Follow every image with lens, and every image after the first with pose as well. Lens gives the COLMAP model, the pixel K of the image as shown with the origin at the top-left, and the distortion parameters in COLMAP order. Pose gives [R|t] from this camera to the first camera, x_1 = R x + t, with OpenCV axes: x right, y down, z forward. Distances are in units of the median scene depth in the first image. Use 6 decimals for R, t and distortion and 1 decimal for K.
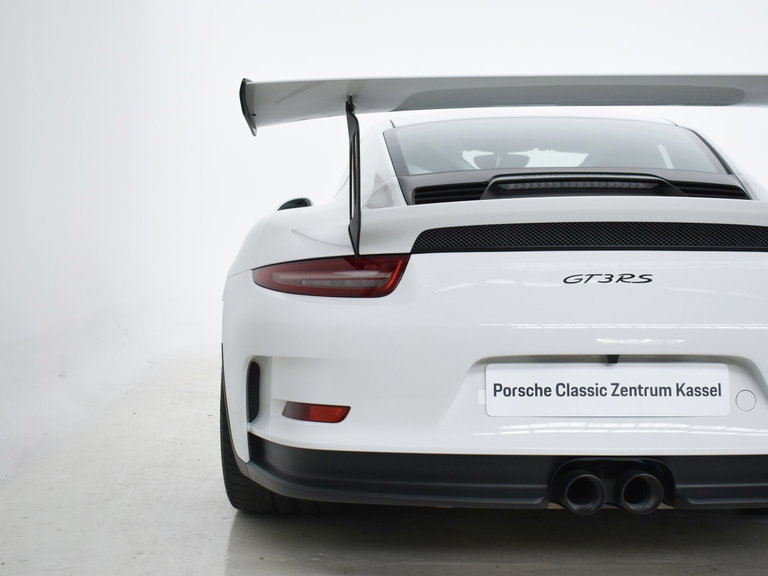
lens RADIAL K [[945.7, 0, 384.0], [0, 945.7, 288.0], [0, 0, 1]] dist [0.003565, 0.008799]
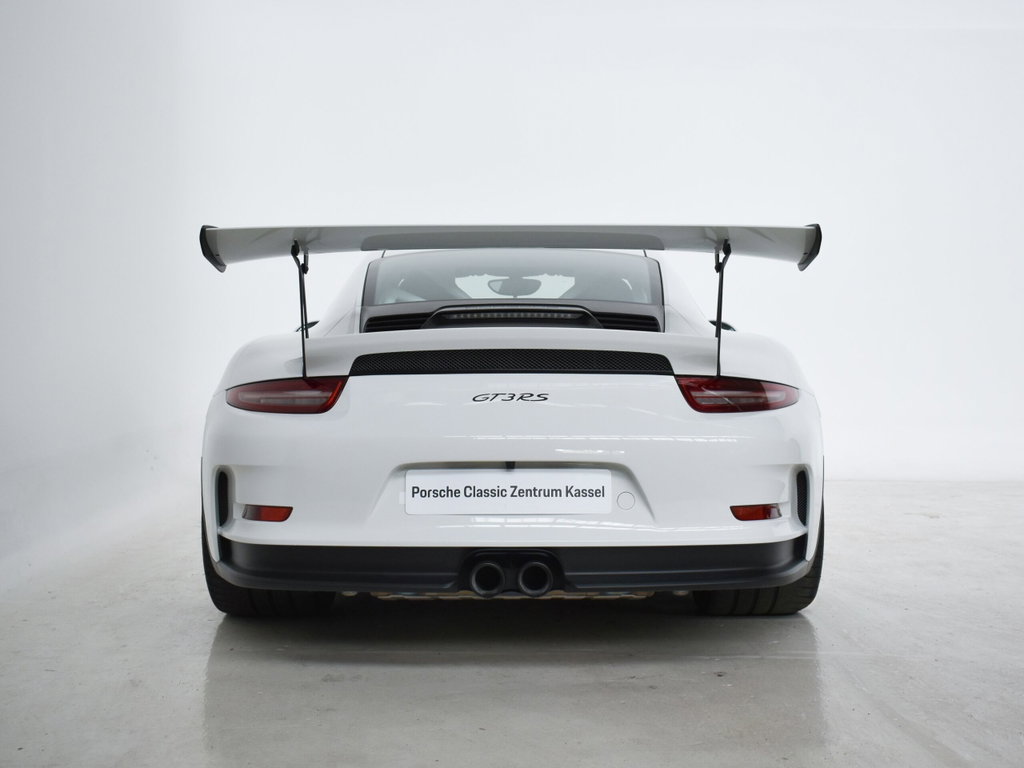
lens RADIAL K [[1073.4, 0, 512.0], [0, 1073.4, 384.0], [0, 0, 1]] dist [-0.012585, 0.015473]
pose [[0.999759, 0.001290, 0.021897, 0.206285], [-0.000660, 0.999586, -0.028753, 0.011763], [-0.021925, 0.028732, 0.999347, -0.330707]]
